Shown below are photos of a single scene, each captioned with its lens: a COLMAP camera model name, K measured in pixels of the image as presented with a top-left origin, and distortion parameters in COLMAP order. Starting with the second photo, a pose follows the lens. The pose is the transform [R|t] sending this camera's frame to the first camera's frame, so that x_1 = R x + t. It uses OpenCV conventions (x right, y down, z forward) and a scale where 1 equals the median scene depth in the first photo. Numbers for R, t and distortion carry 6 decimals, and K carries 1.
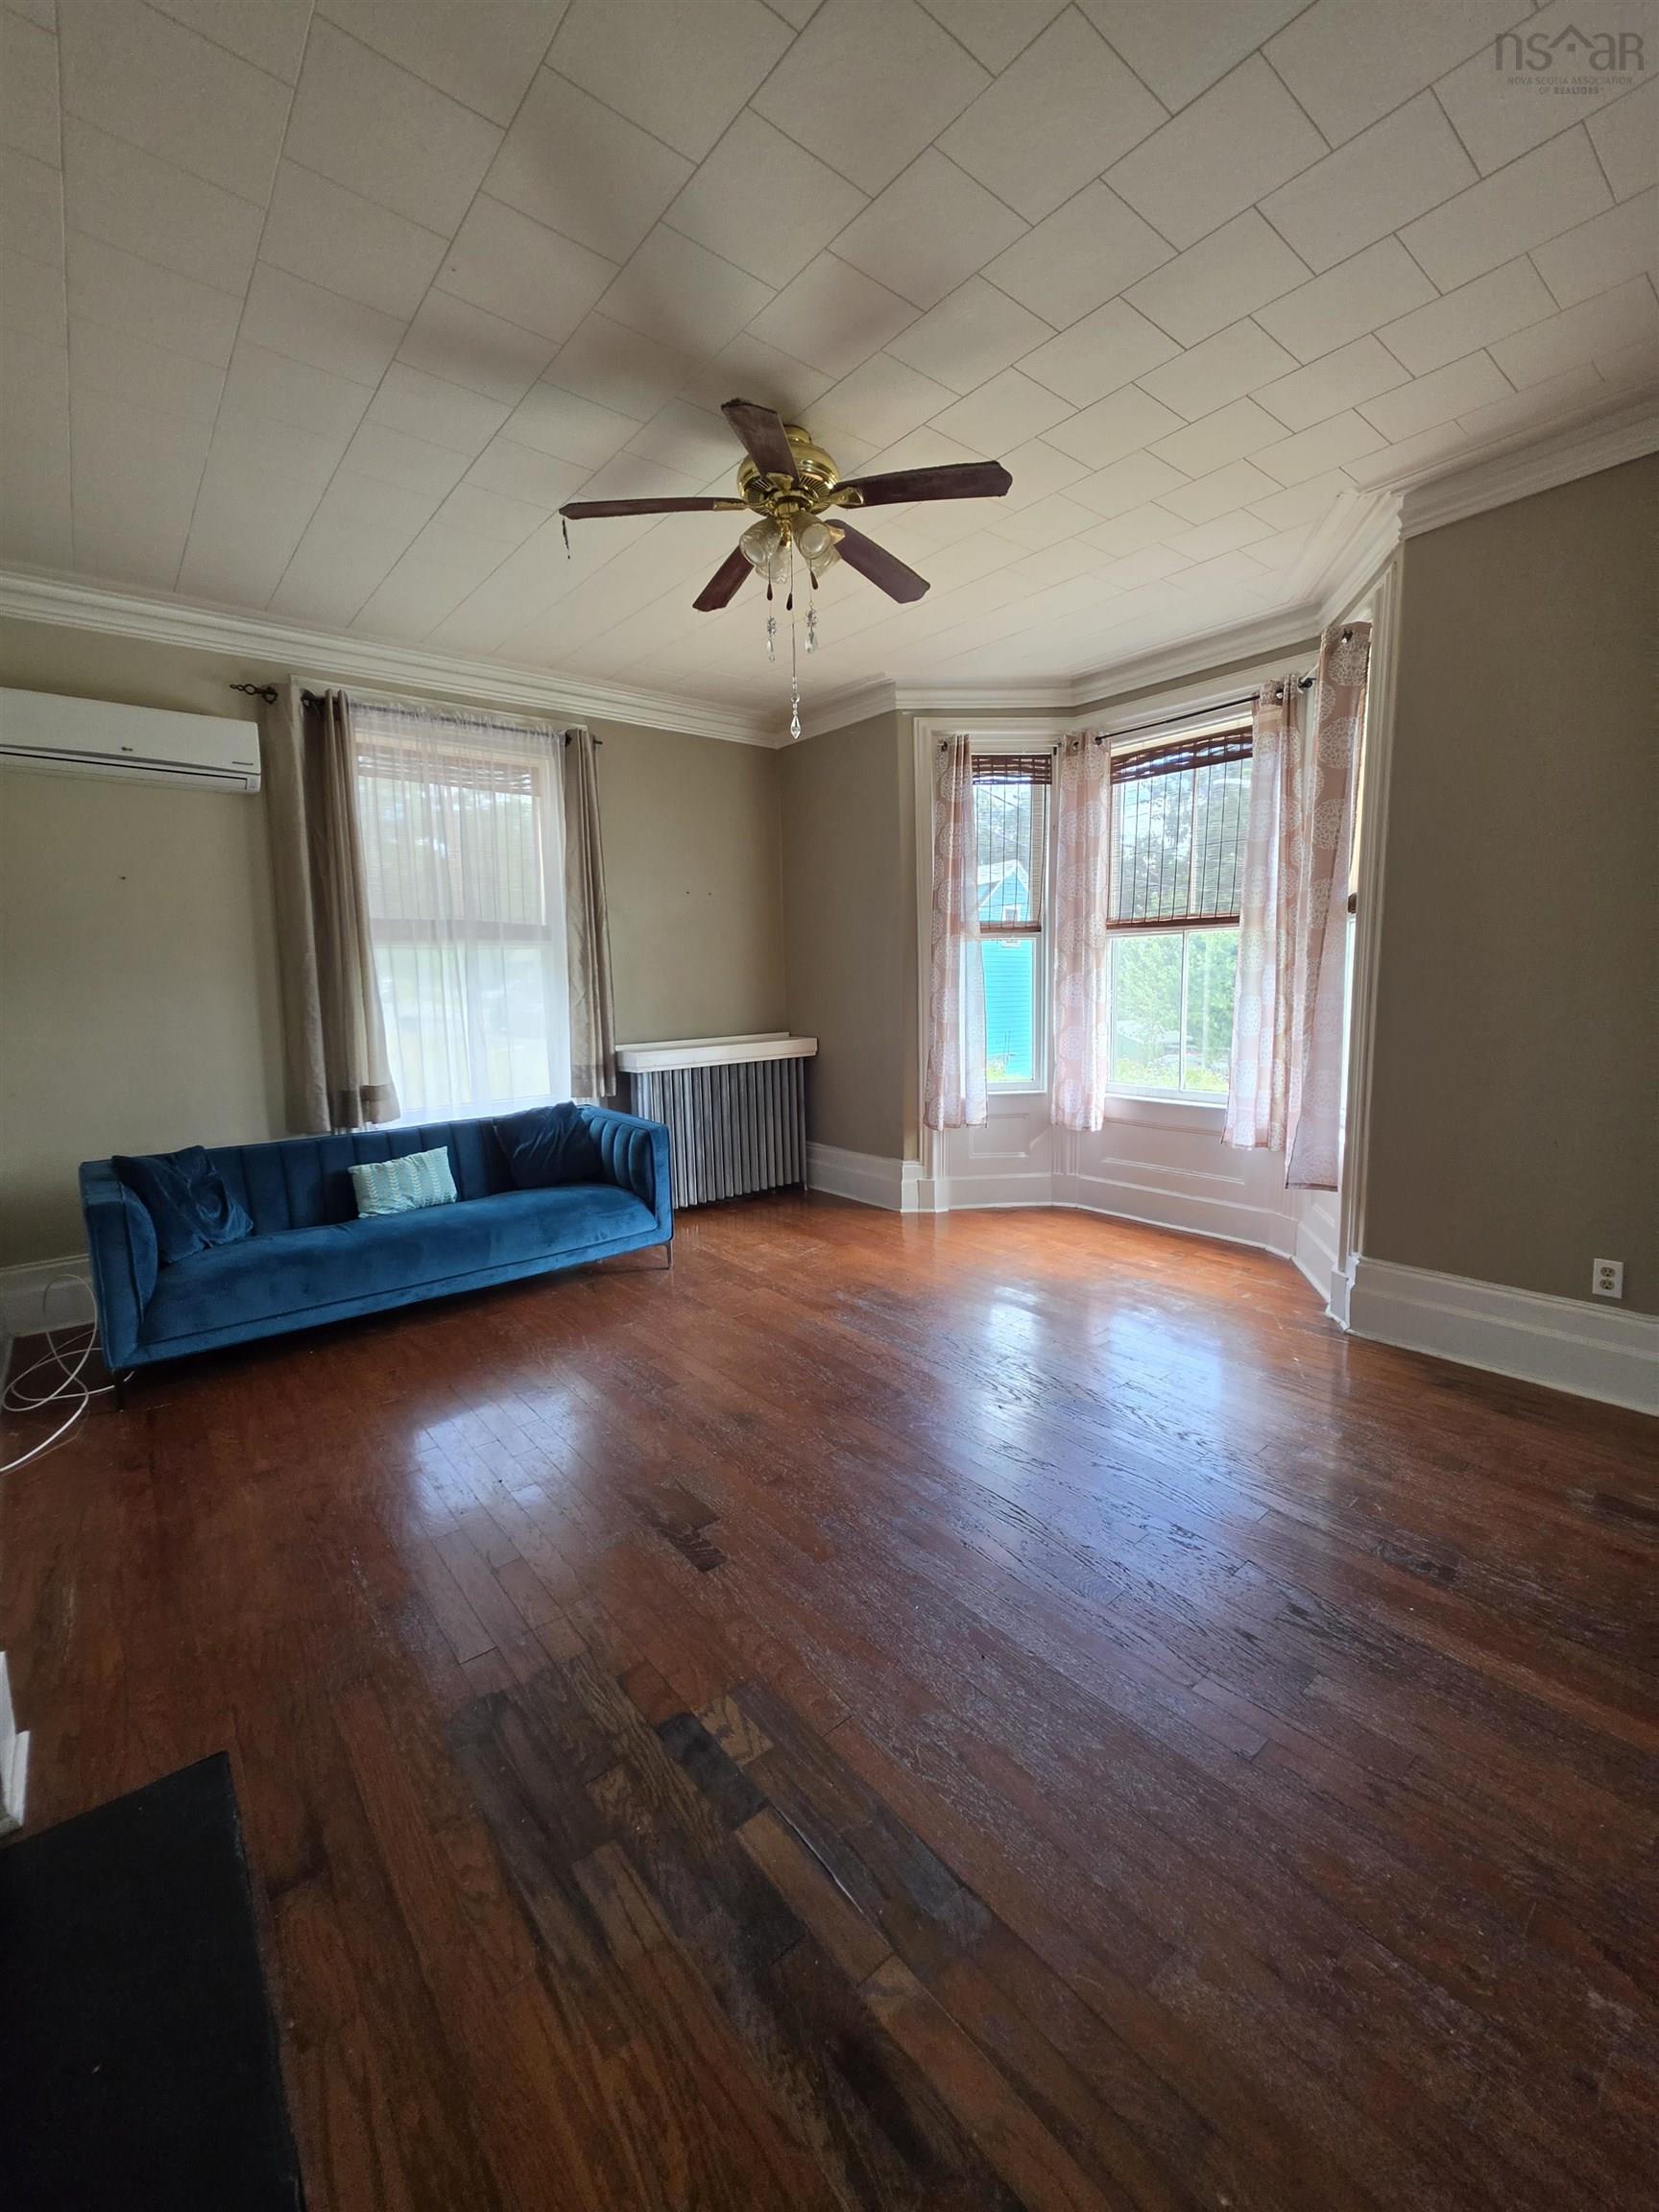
lens RADIAL K [[888.1, 0, 826.1], [0, 888.1, 1088.9], [0, 0, 1]] dist [-0.004788, 0.000436]
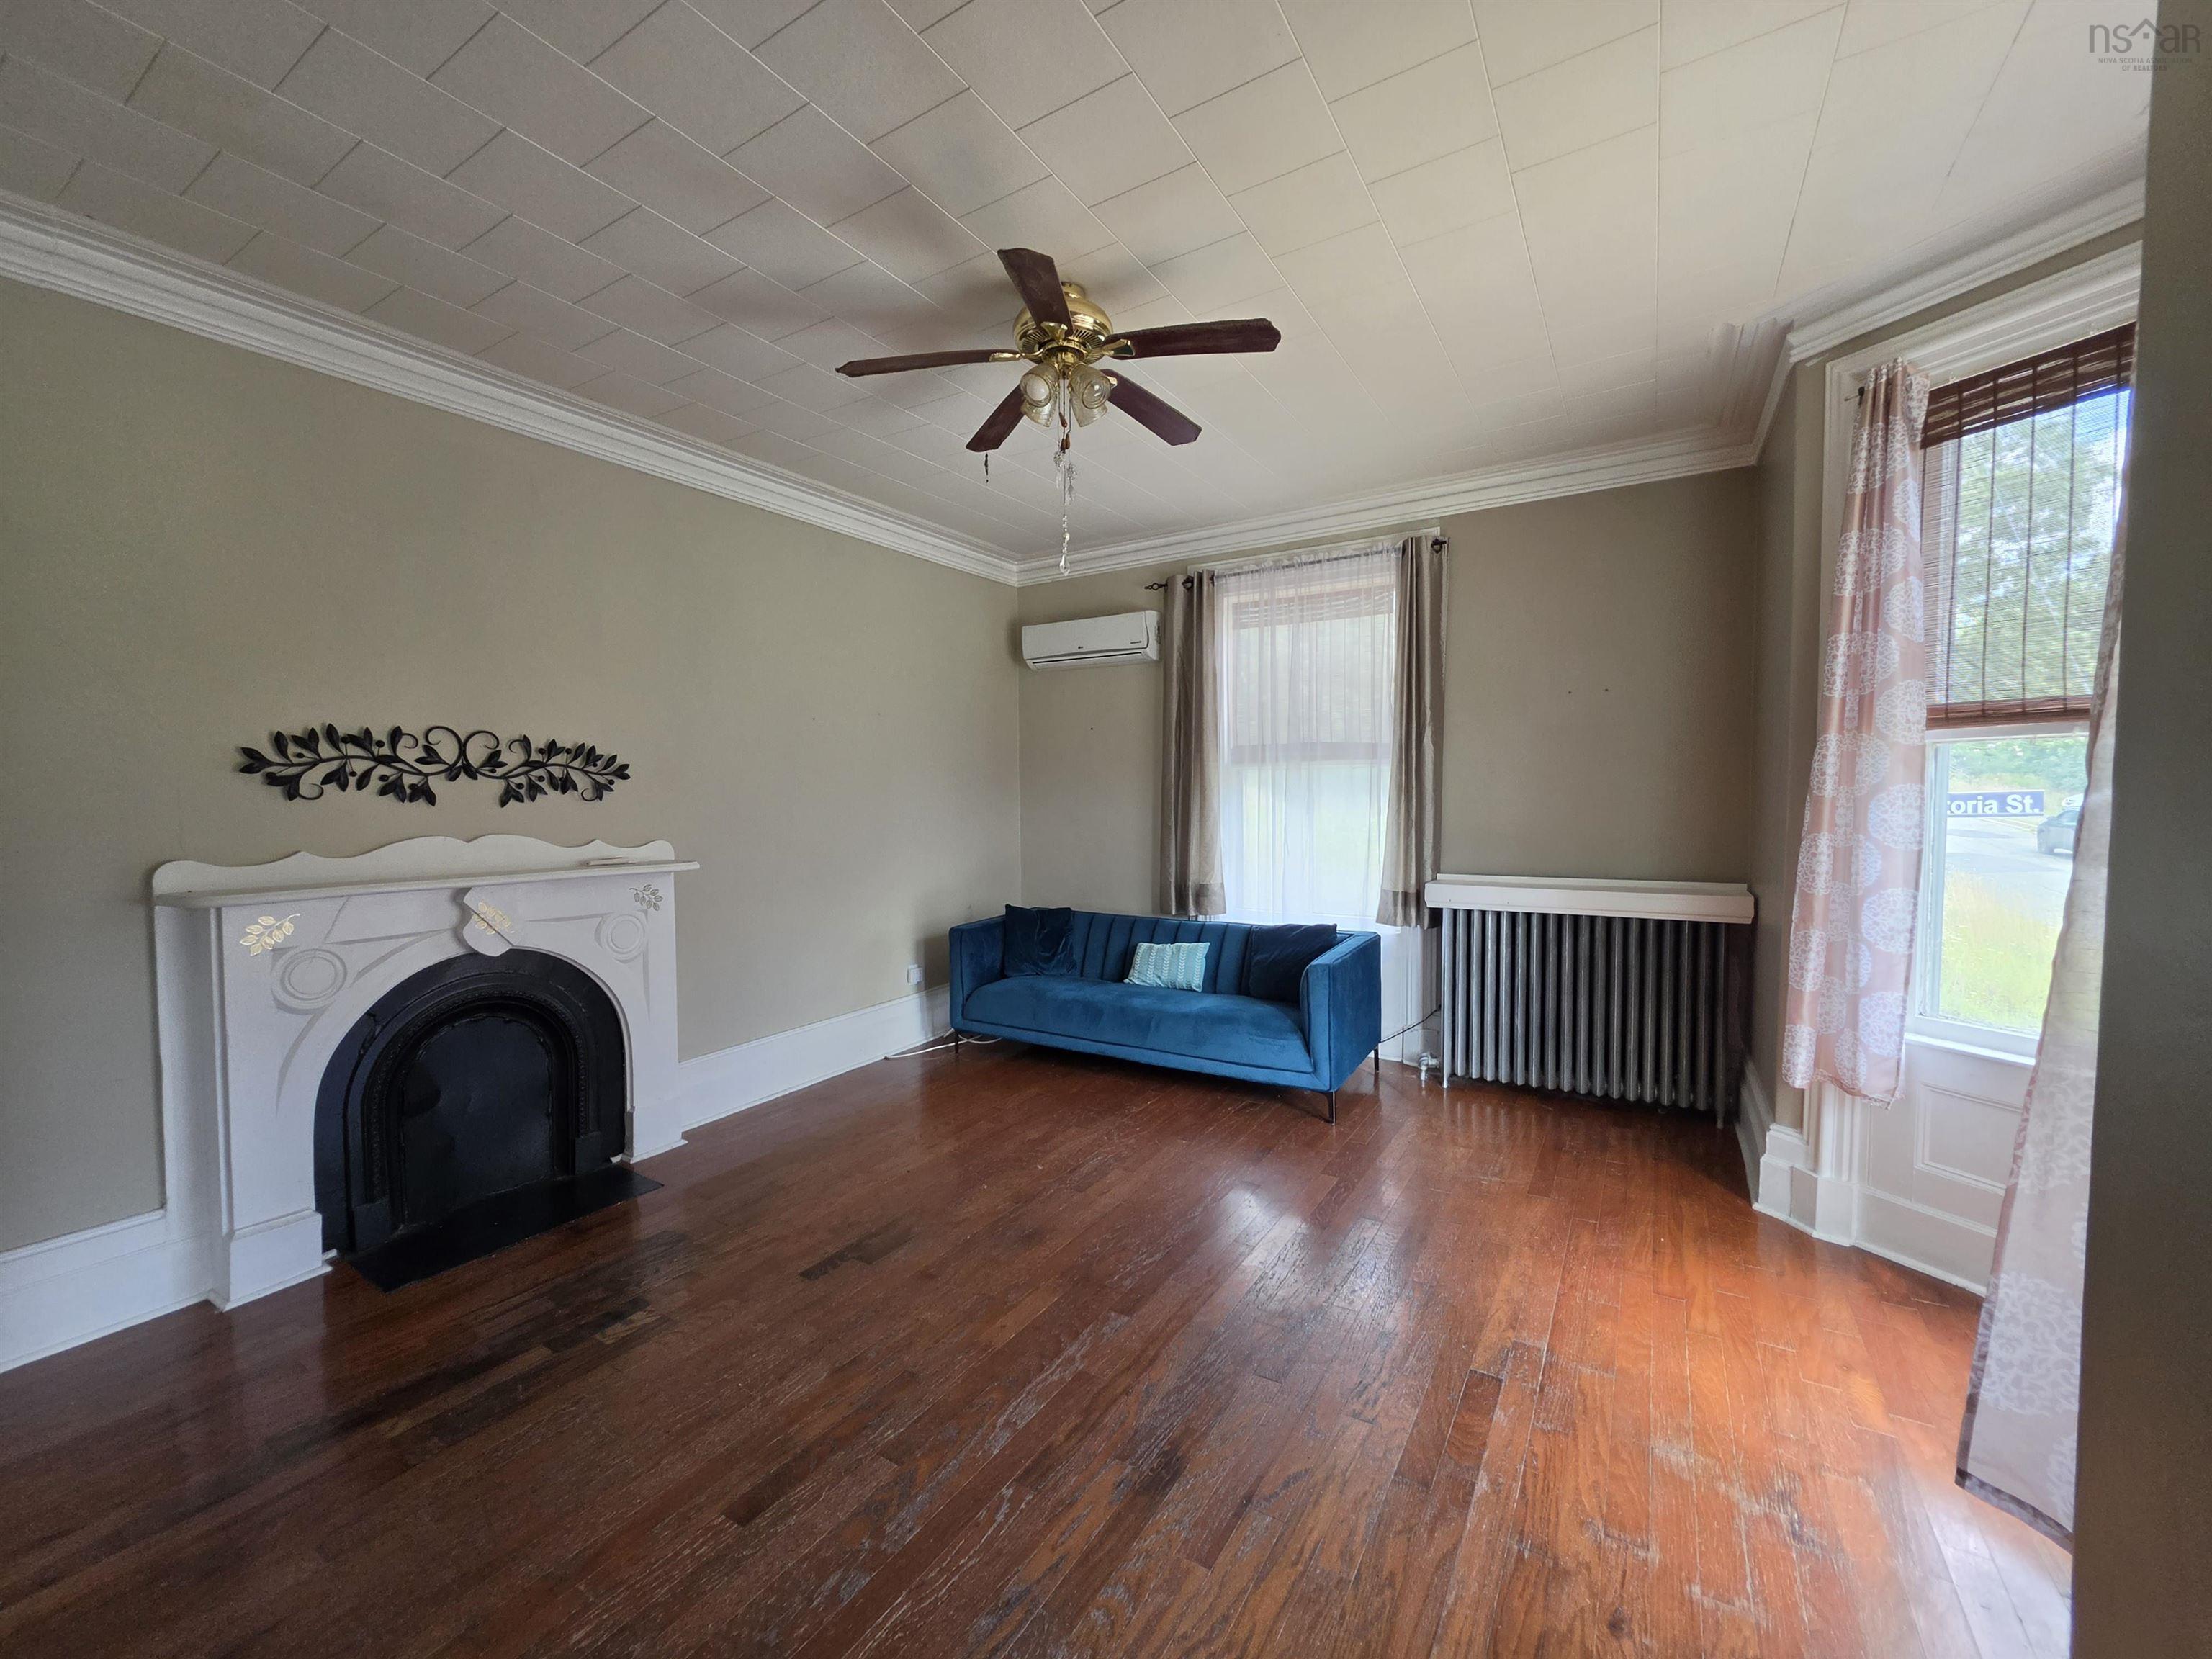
lens RADIAL K [[888.1, 0, 1105.5], [0, 888.1, 835.6], [0, 0, 1]] dist [-0.004788, 0.000436]
pose [[0.325861, 0.064871, -0.943189, 0.577632], [-0.117923, 0.992641, 0.027531, -0.085066], [0.938034, 0.102253, 0.331113, 0.454701]]
